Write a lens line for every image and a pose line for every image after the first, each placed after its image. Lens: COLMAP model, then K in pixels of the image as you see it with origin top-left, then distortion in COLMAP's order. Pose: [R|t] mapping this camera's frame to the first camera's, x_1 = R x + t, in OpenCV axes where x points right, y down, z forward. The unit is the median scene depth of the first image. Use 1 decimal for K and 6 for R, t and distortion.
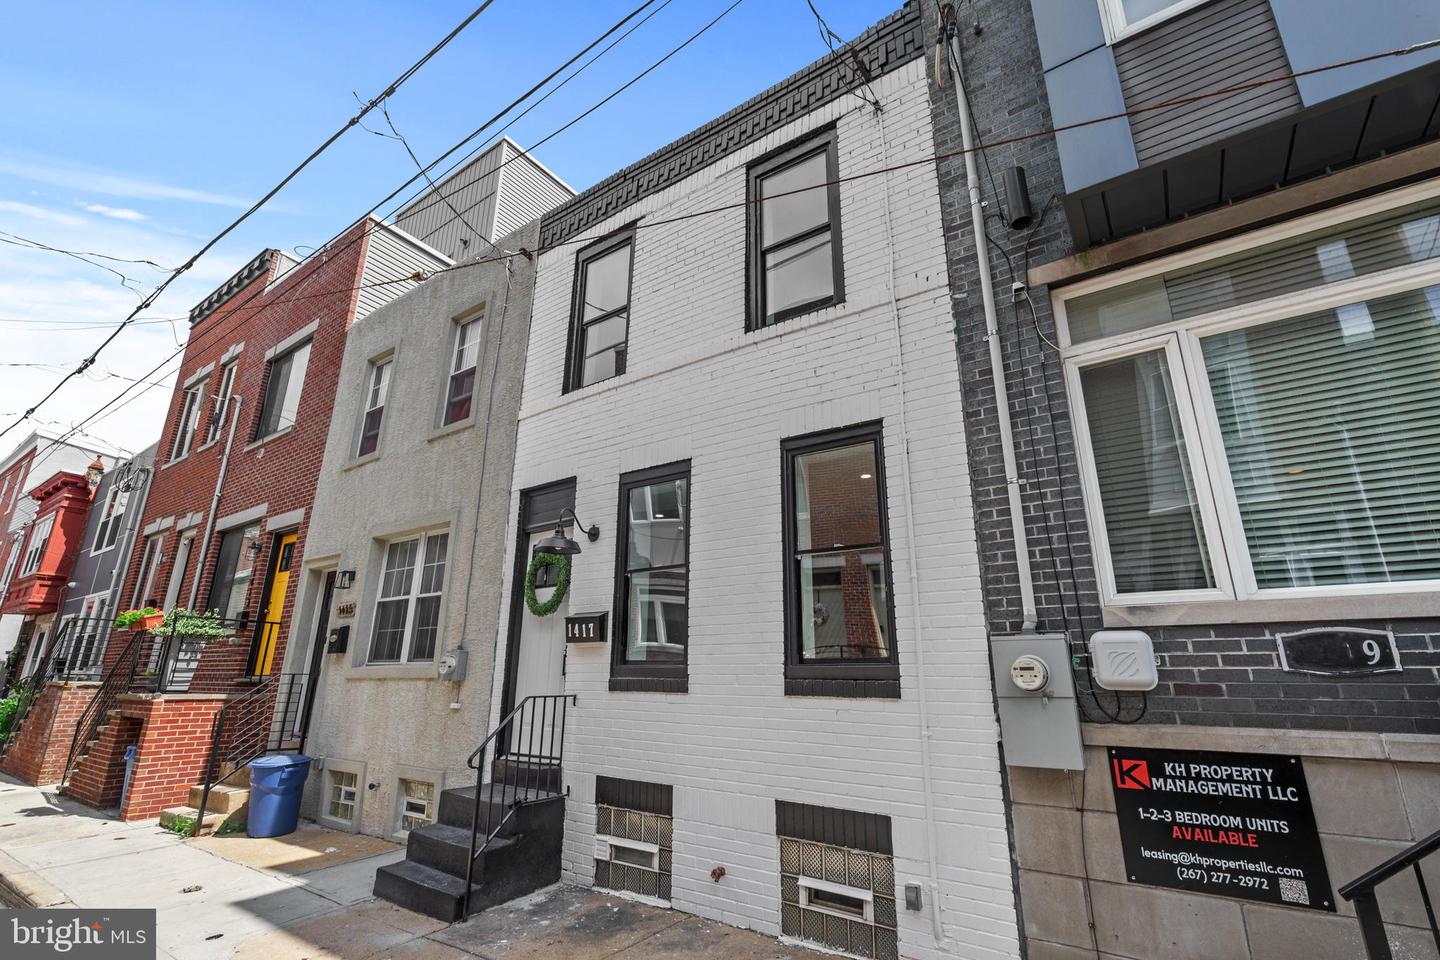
lens RADIAL K [[643.1, 0, 719.6], [0, 643.1, 483.8], [0, 0, 1]] dist [-0.000824, 0.000033]
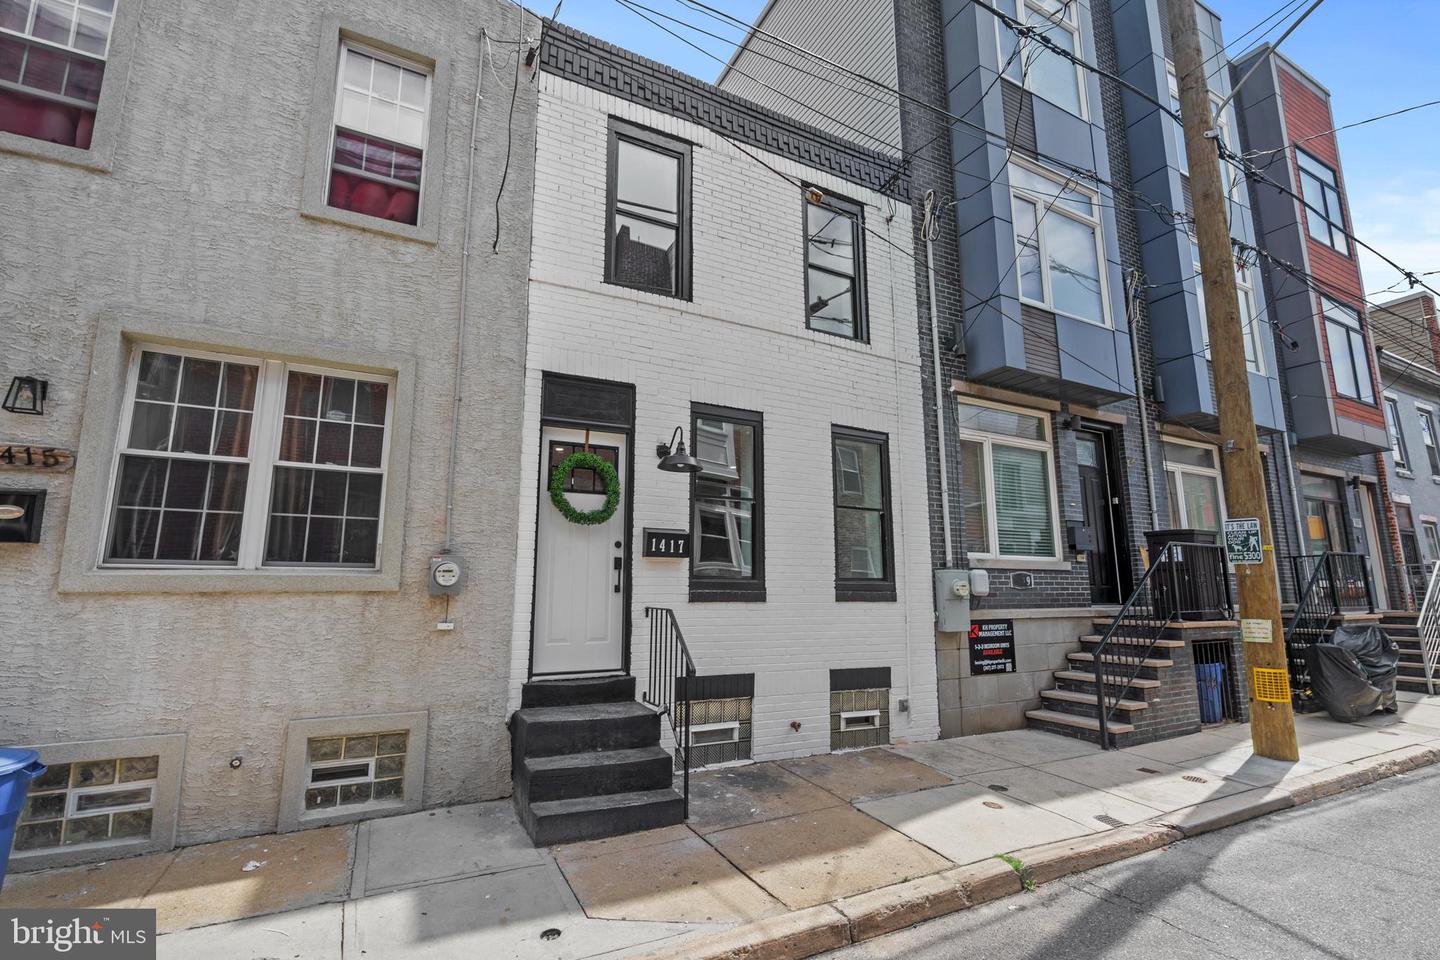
lens RADIAL K [[643.1, 0, 719.6], [0, 643.1, 483.8], [0, 0, 1]] dist [-0.000824, 0.000033]
pose [[0.471395, 0.143963, 0.870093, -1.286964], [-0.252644, 0.967282, -0.023167, 0.159824], [-0.844960, -0.208902, 0.492343, 0.525207]]
